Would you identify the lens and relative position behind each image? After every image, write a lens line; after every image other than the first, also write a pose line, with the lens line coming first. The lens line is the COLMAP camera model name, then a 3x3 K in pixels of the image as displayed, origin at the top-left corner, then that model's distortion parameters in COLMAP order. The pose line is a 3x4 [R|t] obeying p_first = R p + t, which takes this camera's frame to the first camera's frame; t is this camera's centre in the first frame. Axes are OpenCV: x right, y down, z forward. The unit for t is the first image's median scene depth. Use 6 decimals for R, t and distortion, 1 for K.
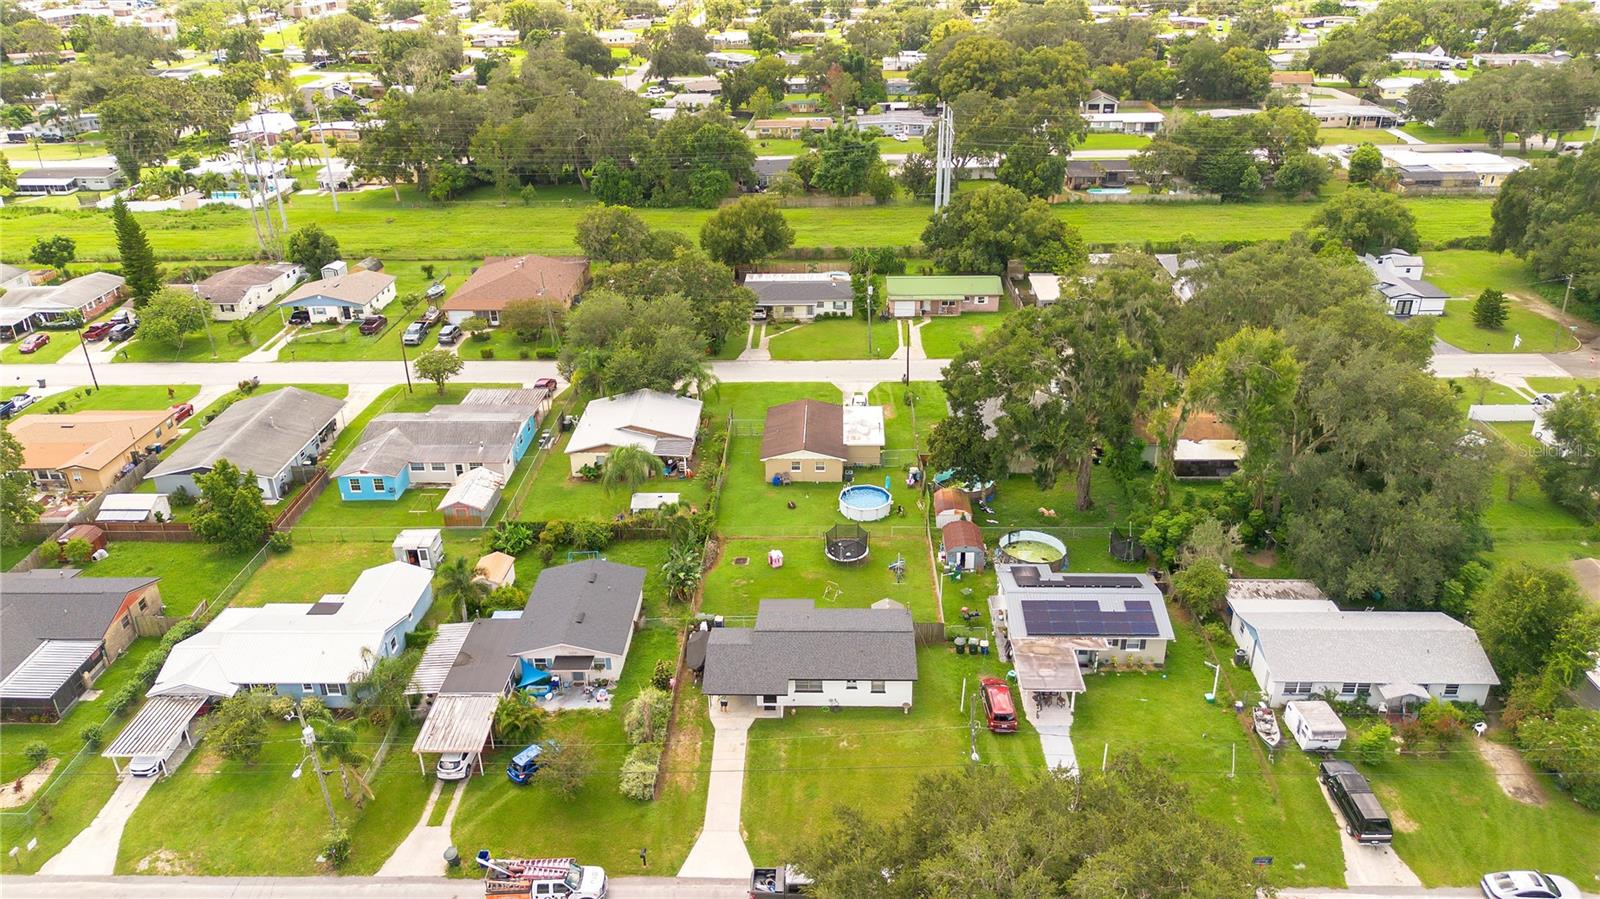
lens RADIAL K [[1128.6, 0, 800.0], [0, 1128.6, 449.5], [0, 0, 1]] dist [0.083837, -0.096097]
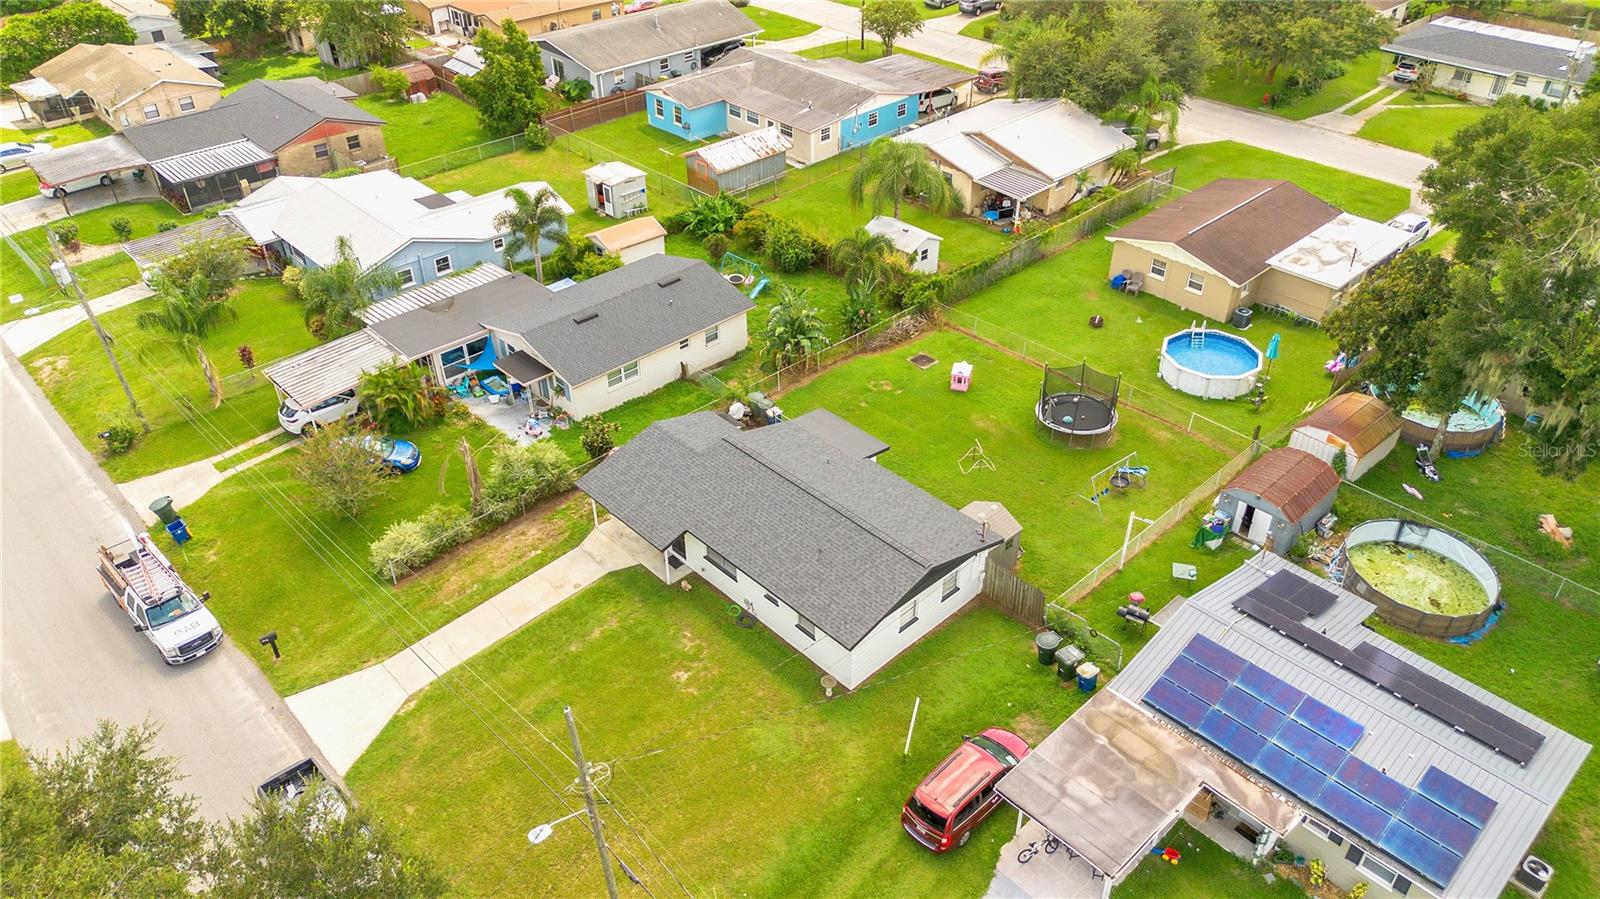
lens RADIAL K [[1128.6, 0, 800.0], [0, 1128.6, 449.5], [0, 0, 1]] dist [0.083837, -0.096097]
pose [[0.710834, 0.421263, -0.563252, 0.203816], [-0.314806, 0.906664, 0.280815, -0.006224], [0.628977, -0.022298, 0.777104, 0.367763]]
